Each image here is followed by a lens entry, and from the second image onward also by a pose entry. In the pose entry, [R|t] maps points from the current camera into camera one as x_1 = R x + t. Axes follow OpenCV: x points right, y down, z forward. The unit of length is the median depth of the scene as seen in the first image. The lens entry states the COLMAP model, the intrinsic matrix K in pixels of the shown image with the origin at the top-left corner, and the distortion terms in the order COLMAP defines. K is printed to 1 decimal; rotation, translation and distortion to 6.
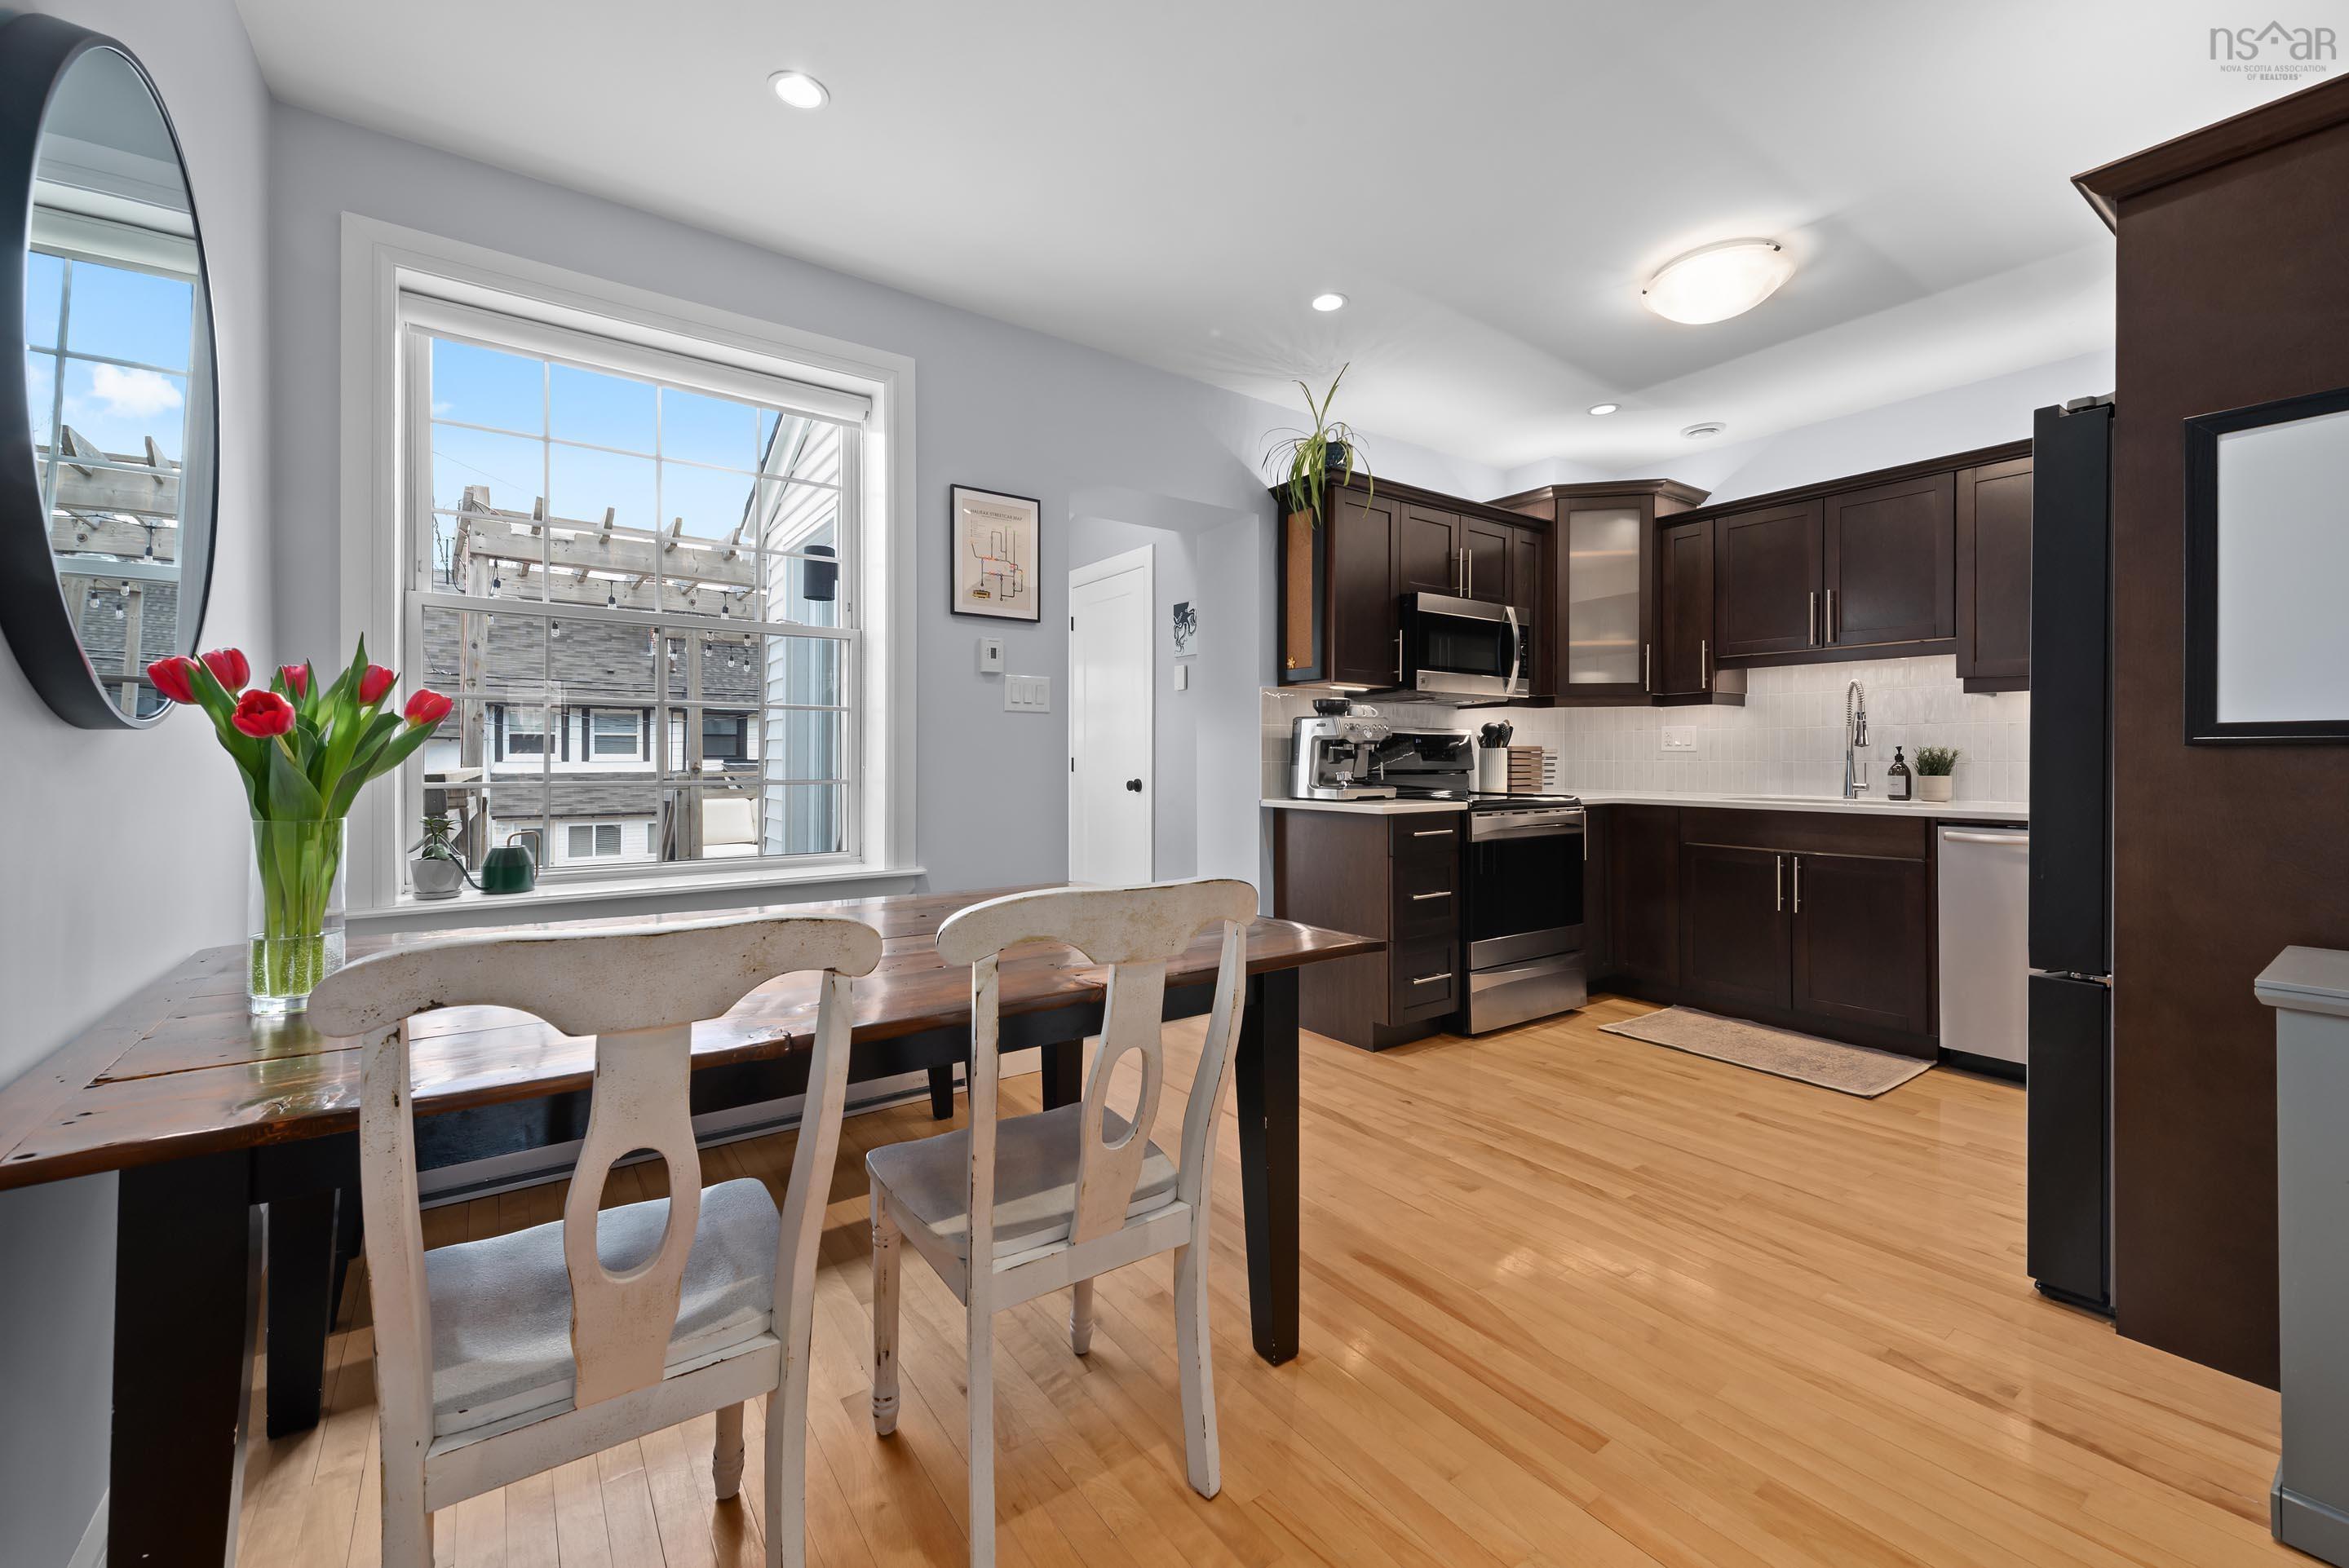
lens RADIAL K [[952.2, 0, 1177.3], [0, 952.2, 768.8], [0, 0, 1]] dist [-0.001270, -0.000220]
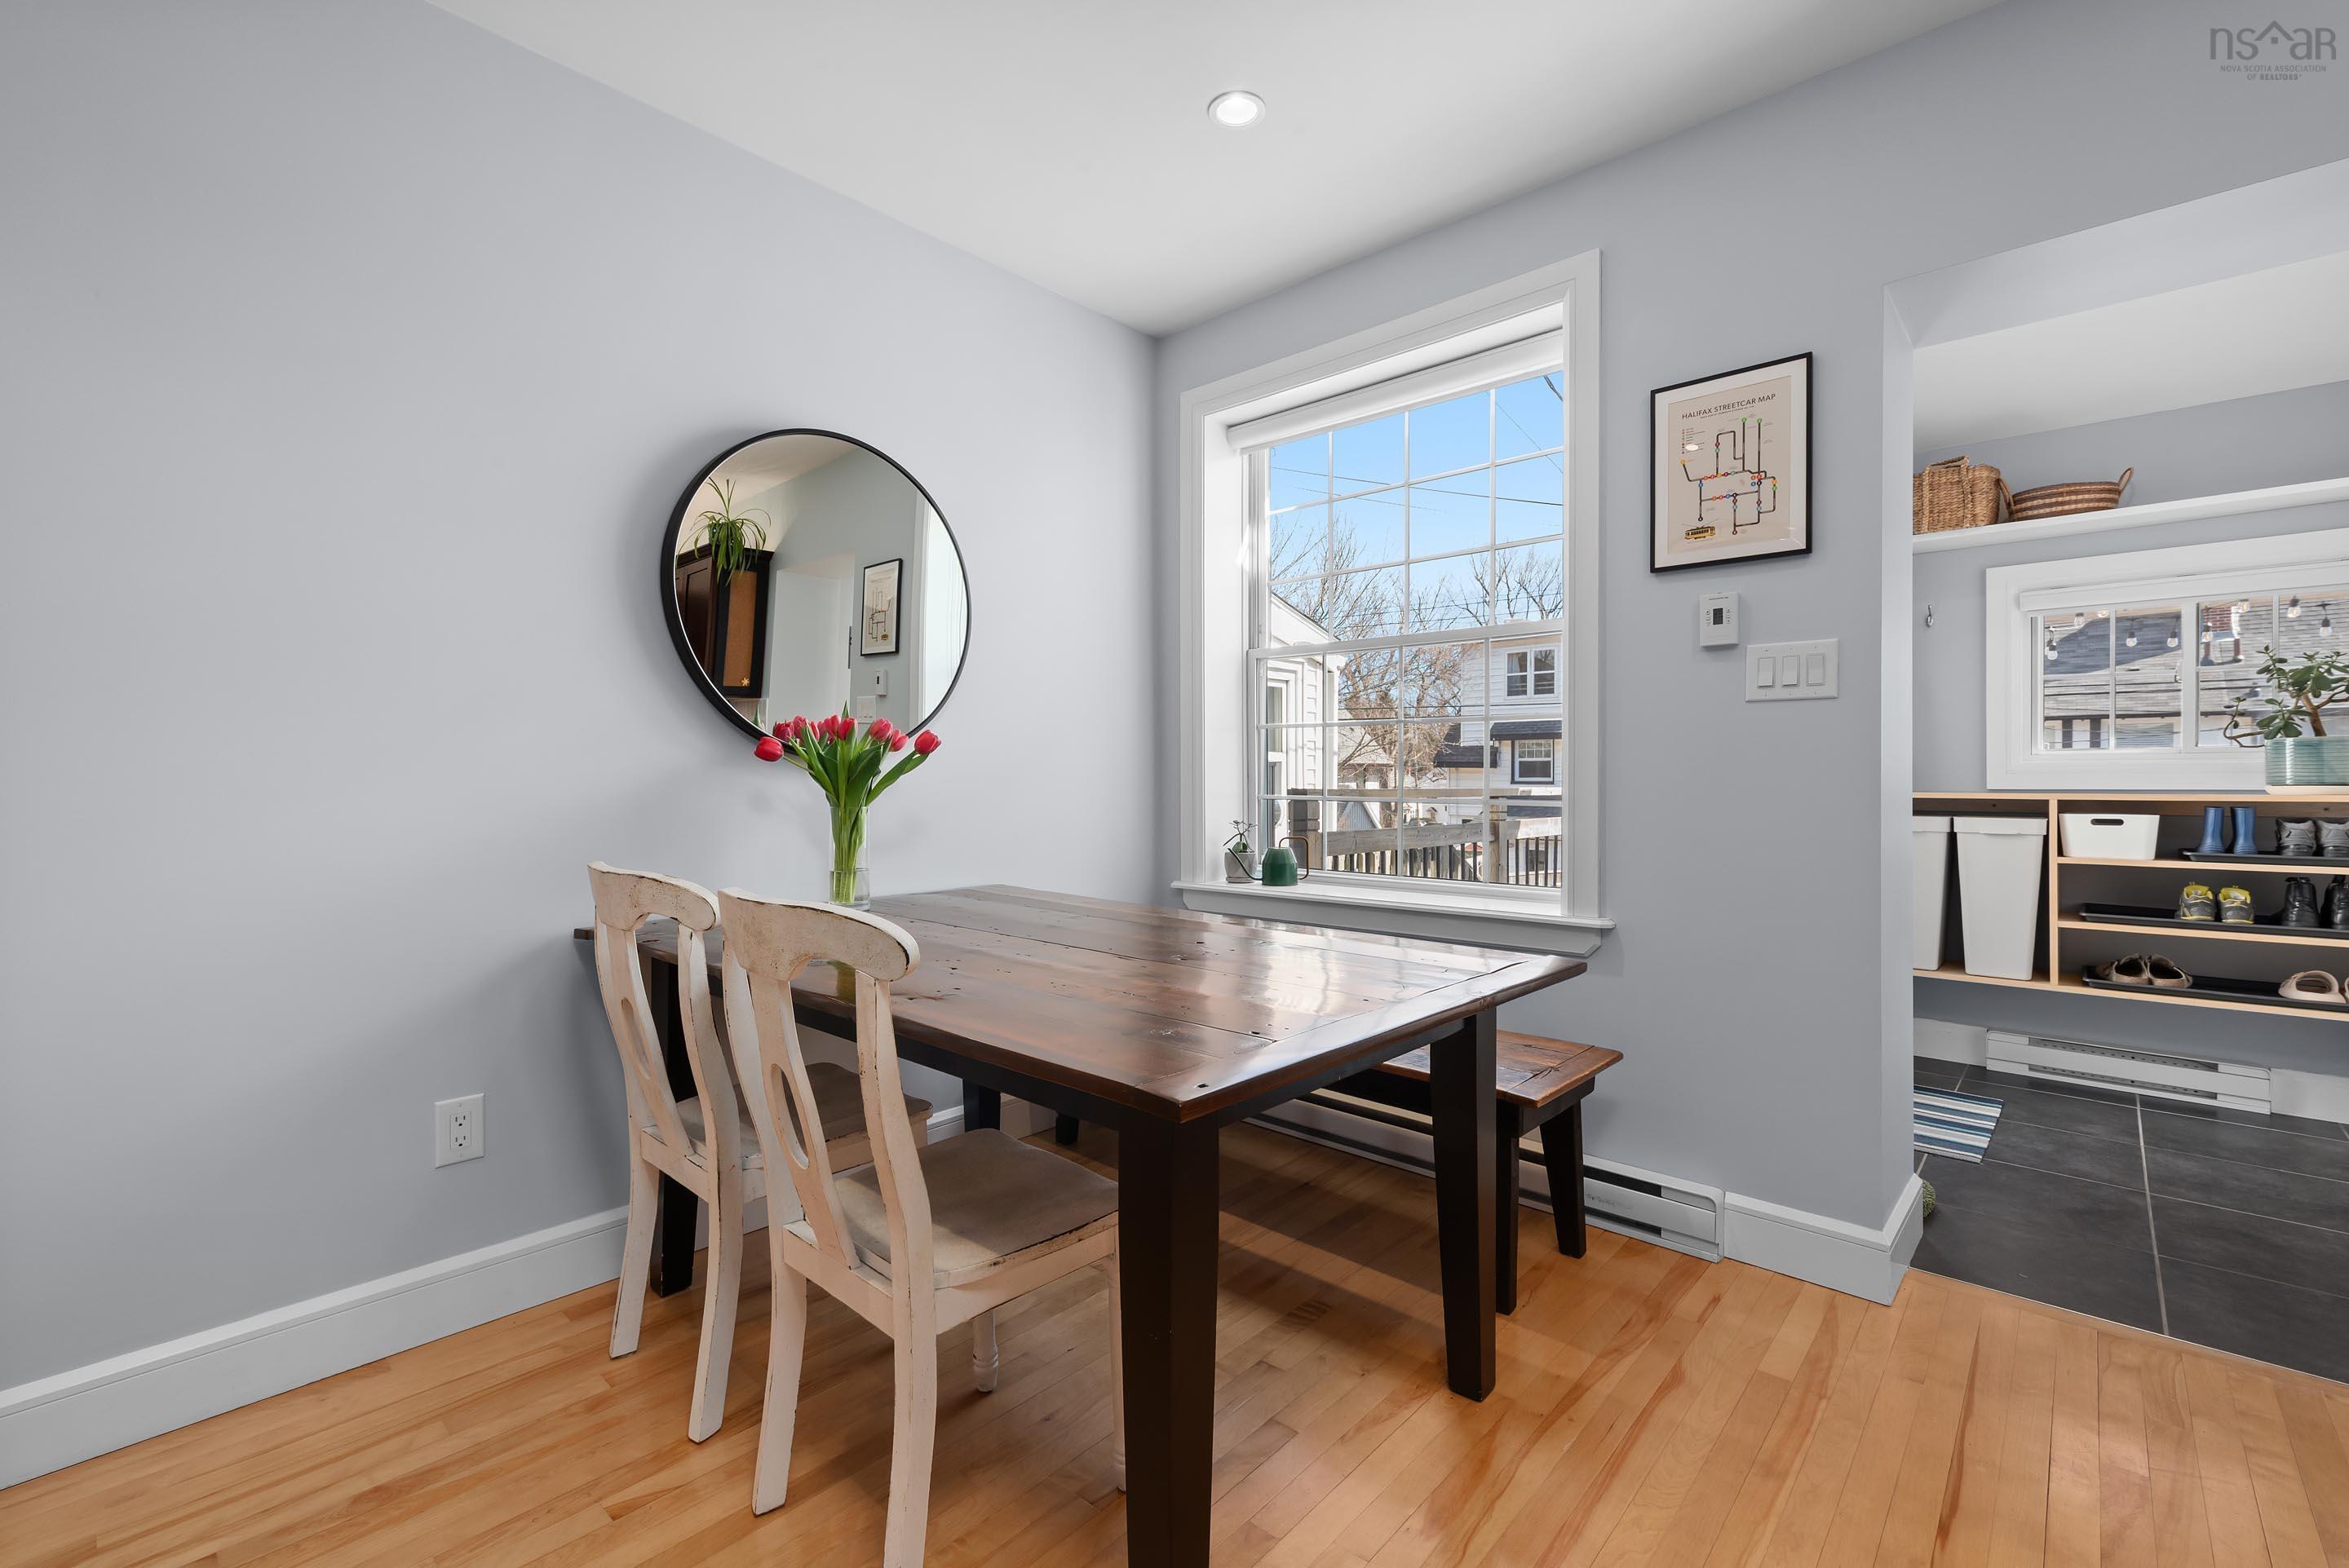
lens RADIAL K [[1026.9, 0, 1174.7], [0, 1026.9, 787.3], [0, 0, 1]] dist [-0.001656, -0.000171]
pose [[0.189767, 0.003418, -0.981823, 0.446789], [-0.013742, 0.999905, 0.000825, 0.003779], [0.981733, 0.013335, 0.189796, 0.492827]]
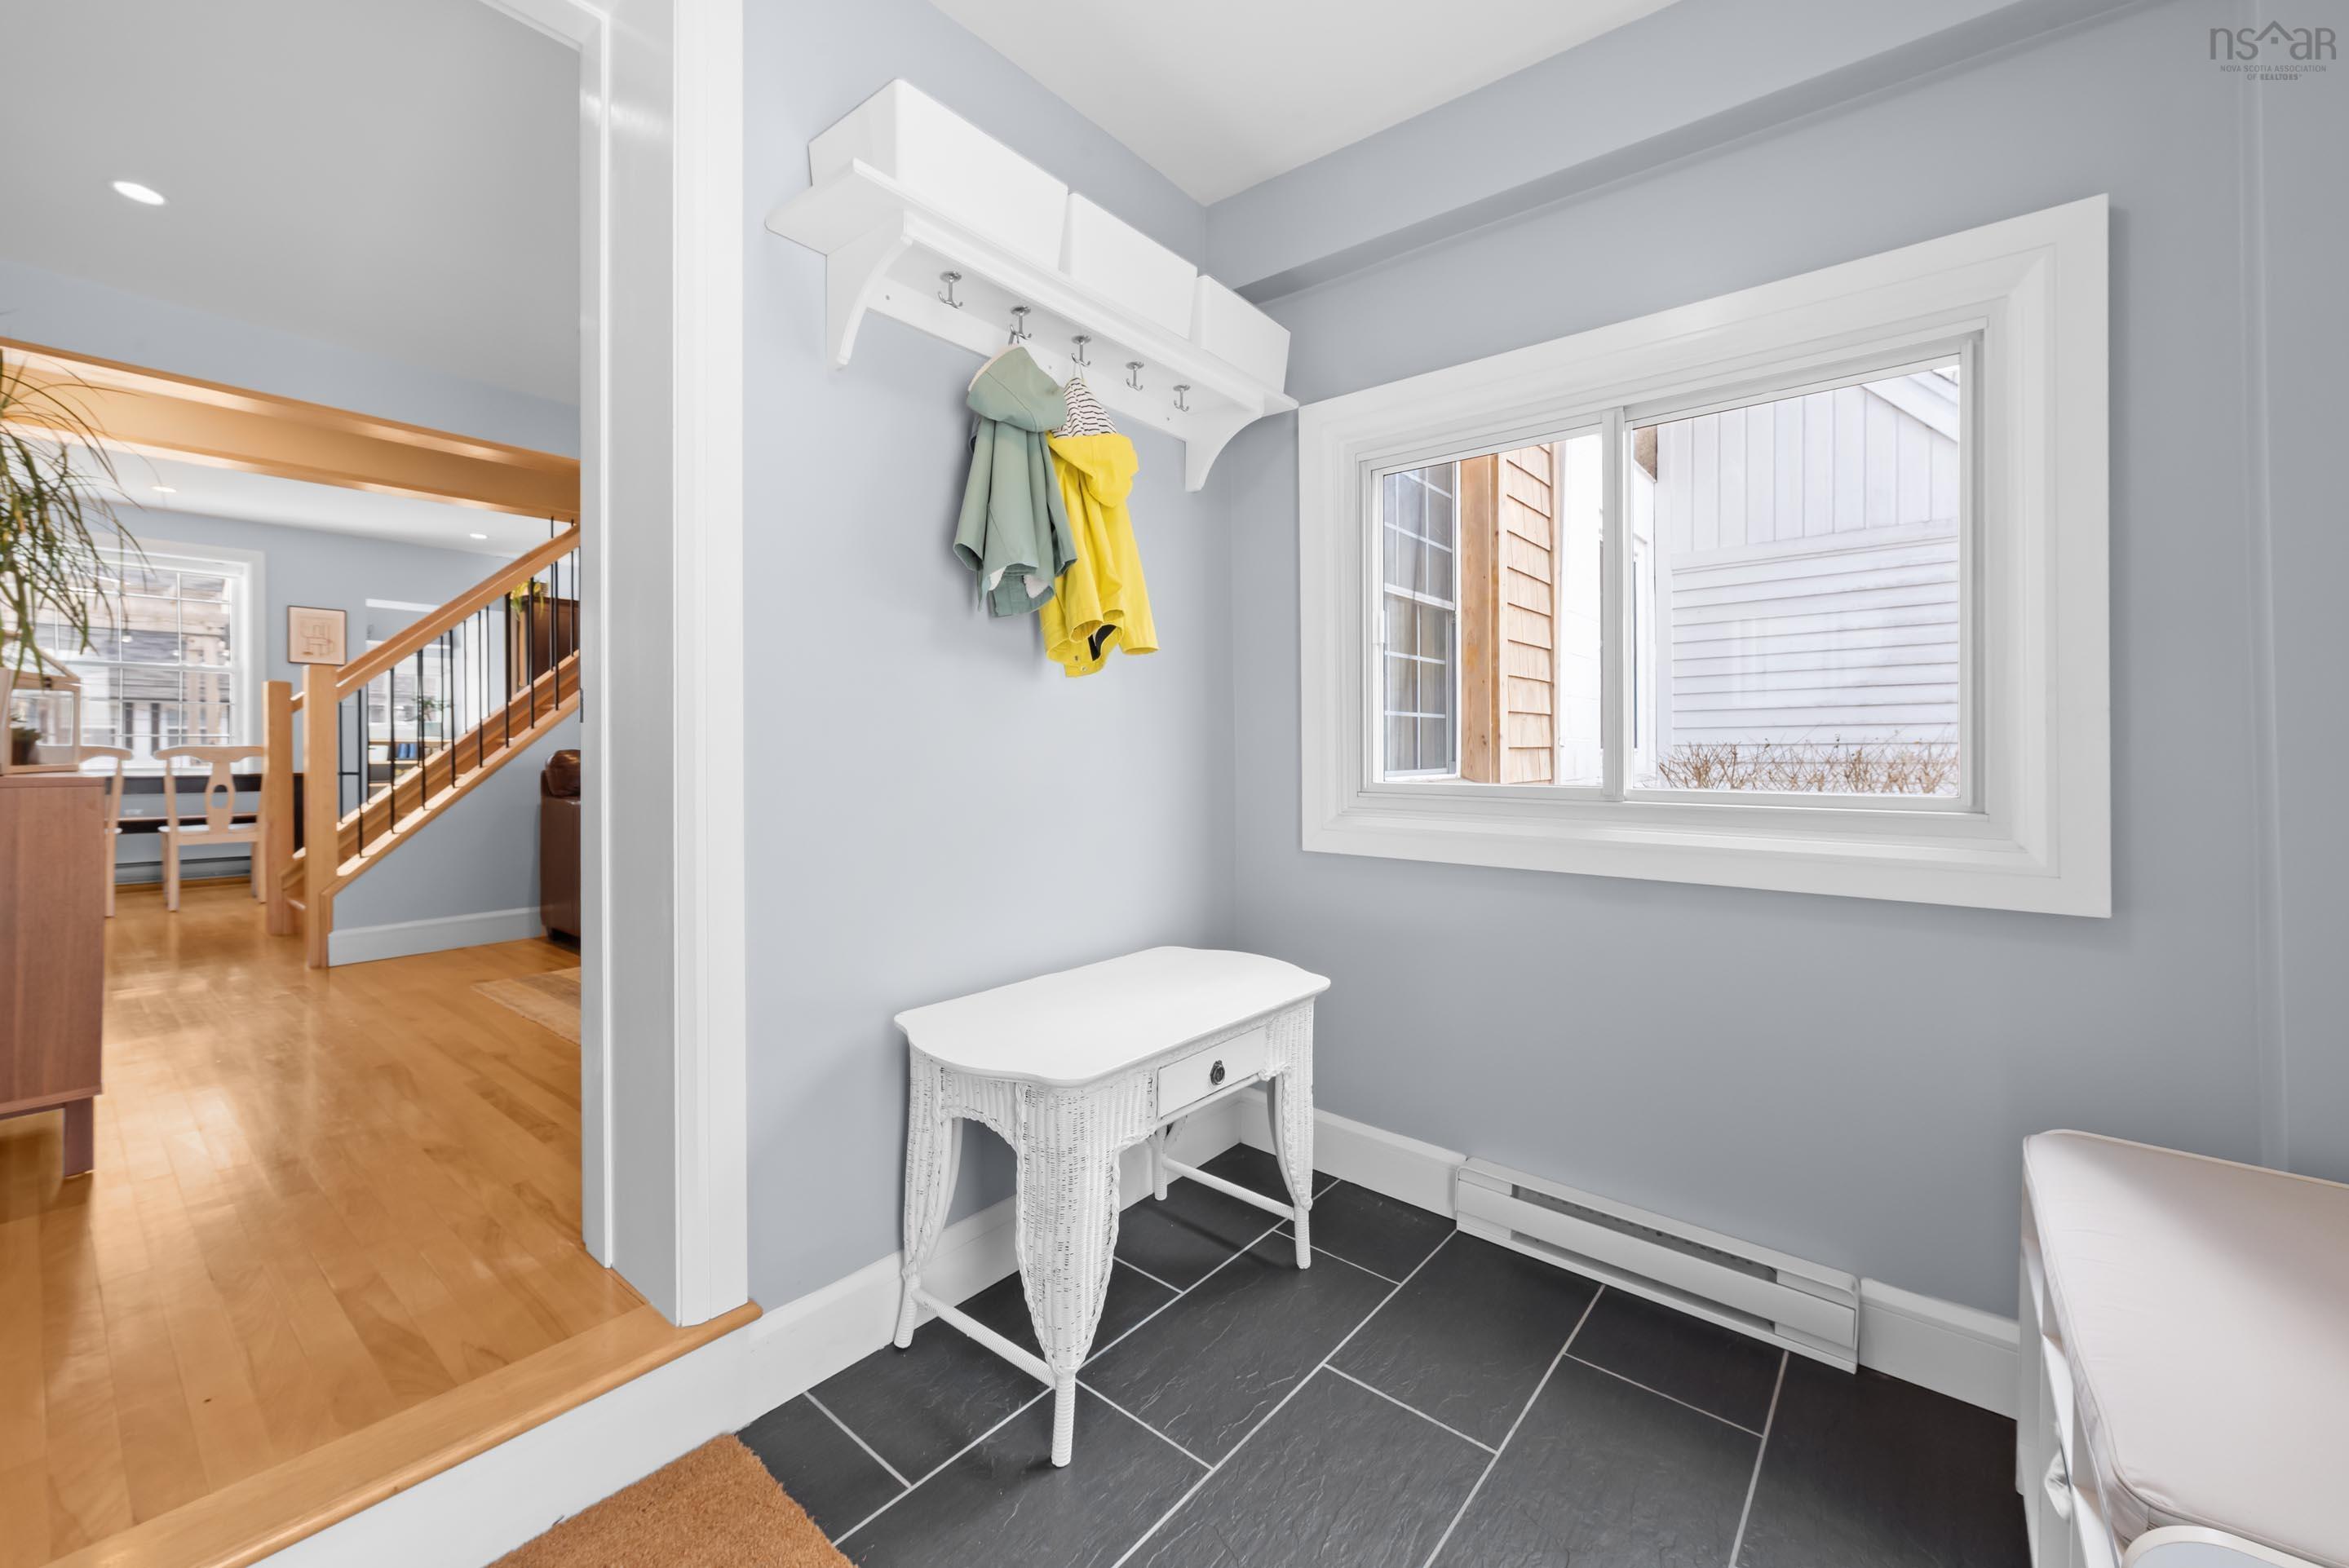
lens RADIAL K [[952.2, 0, 1180.4], [0, 952.2, 765.8], [0, 0, 1]] dist [-0.001270, -0.000220]
pose [[0.967973, -0.007878, 0.250930, 1.188771], [0.008545, 0.999962, -0.001568, 0.095461], [-0.250909, 0.003662, 0.968004, -1.623810]]
